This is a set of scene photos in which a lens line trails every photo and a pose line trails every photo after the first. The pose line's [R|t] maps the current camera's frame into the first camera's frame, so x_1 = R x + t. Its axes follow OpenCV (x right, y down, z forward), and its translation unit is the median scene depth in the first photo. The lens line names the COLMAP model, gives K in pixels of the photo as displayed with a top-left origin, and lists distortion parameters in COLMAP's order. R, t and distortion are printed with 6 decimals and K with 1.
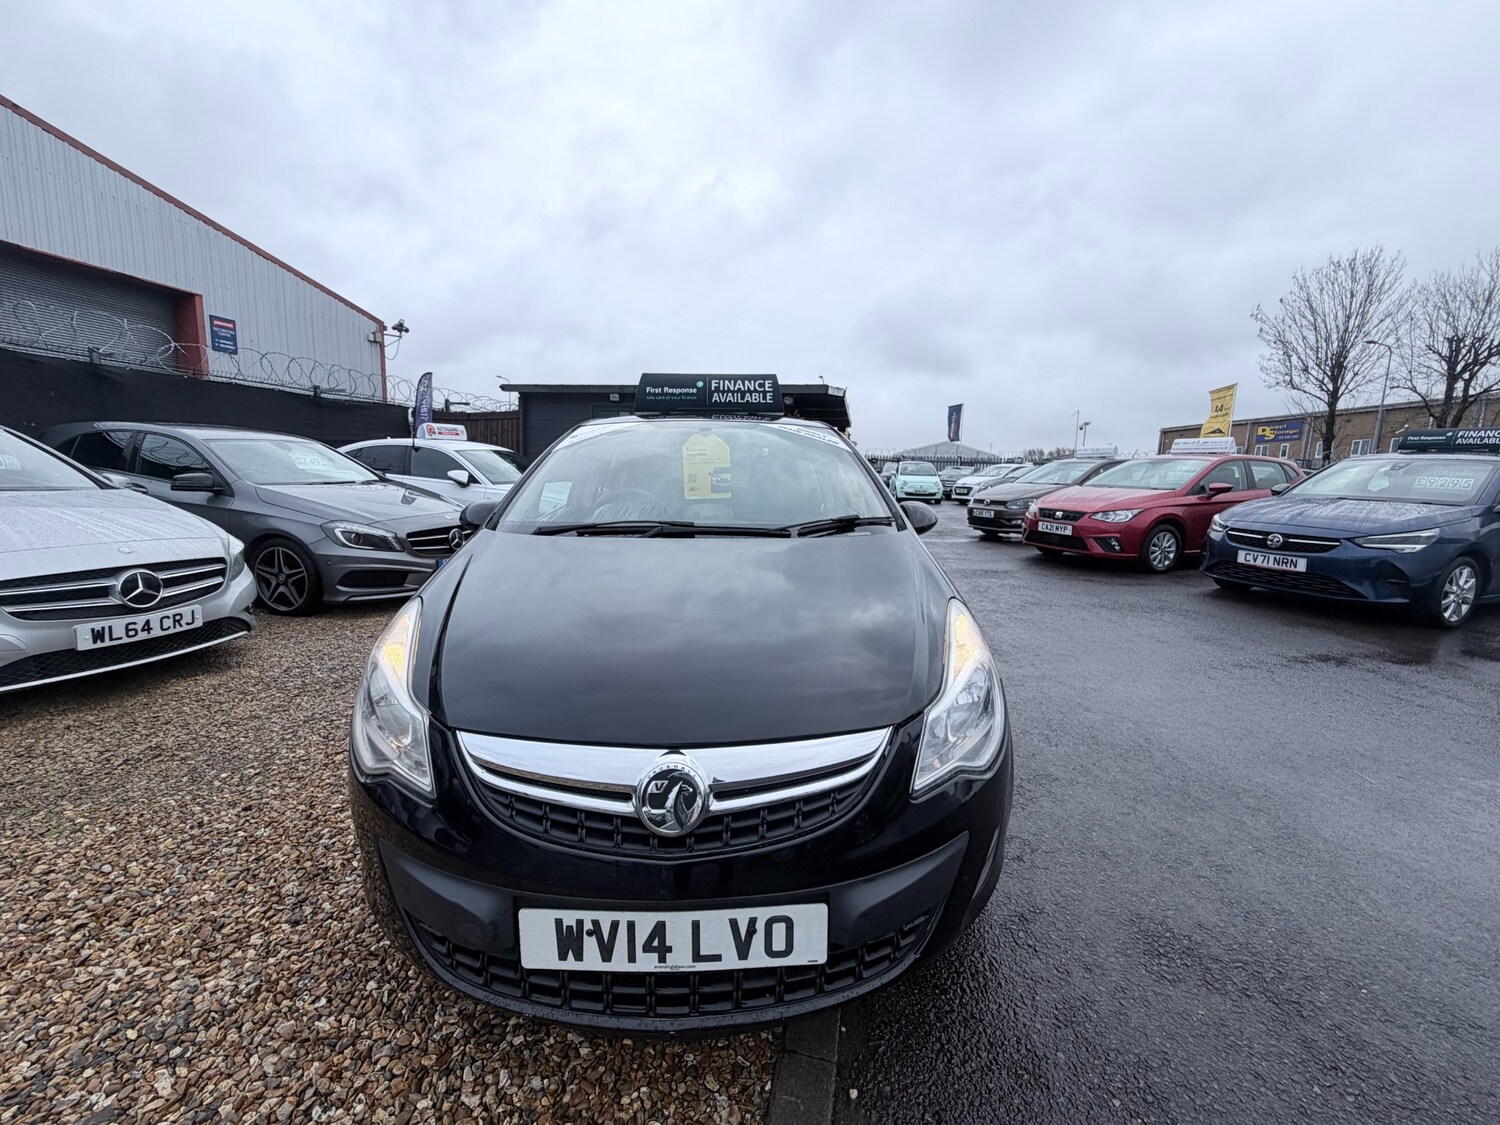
lens RADIAL K [[594.4, 0, 746.3], [0, 594.4, 561.9], [0, 0, 1]] dist [0.000725, -0.000552]
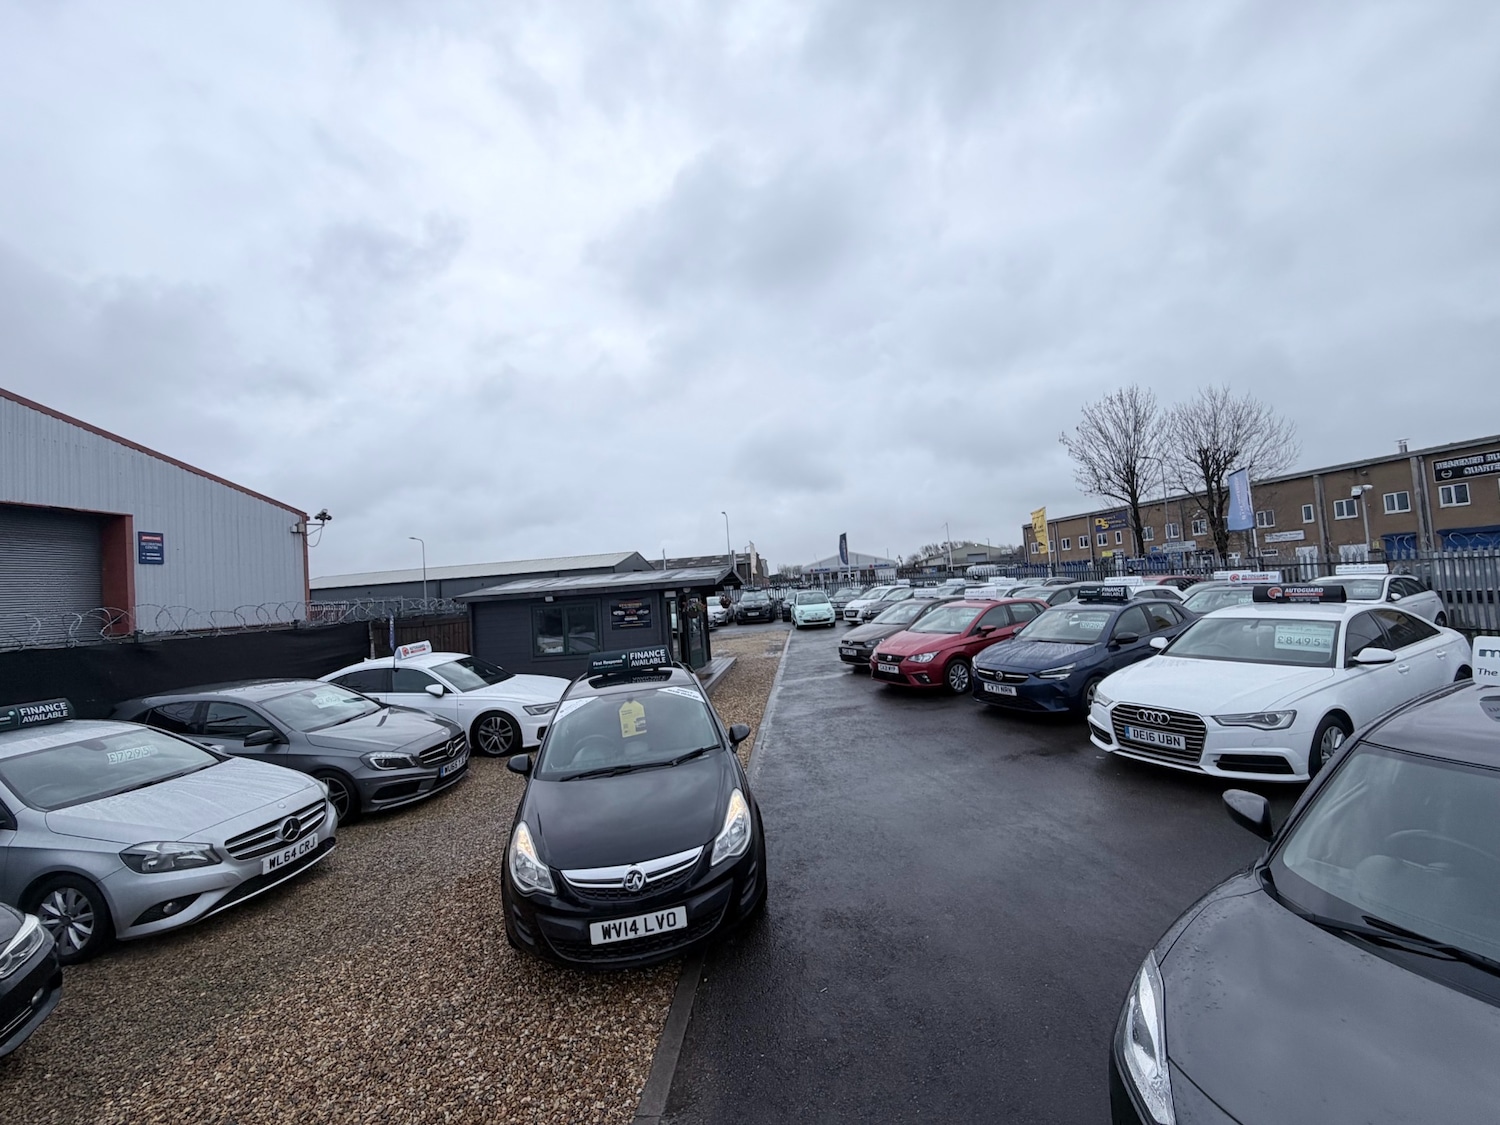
lens RADIAL K [[594.4, 0, 746.3], [0, 594.4, 561.9], [0, 0, 1]] dist [0.000725, -0.000552]
pose [[0.985343, -0.098879, 0.139003, 0.042225], [0.123680, 0.975314, -0.182937, -0.134035], [-0.117483, 0.197448, 0.973248, -0.549413]]
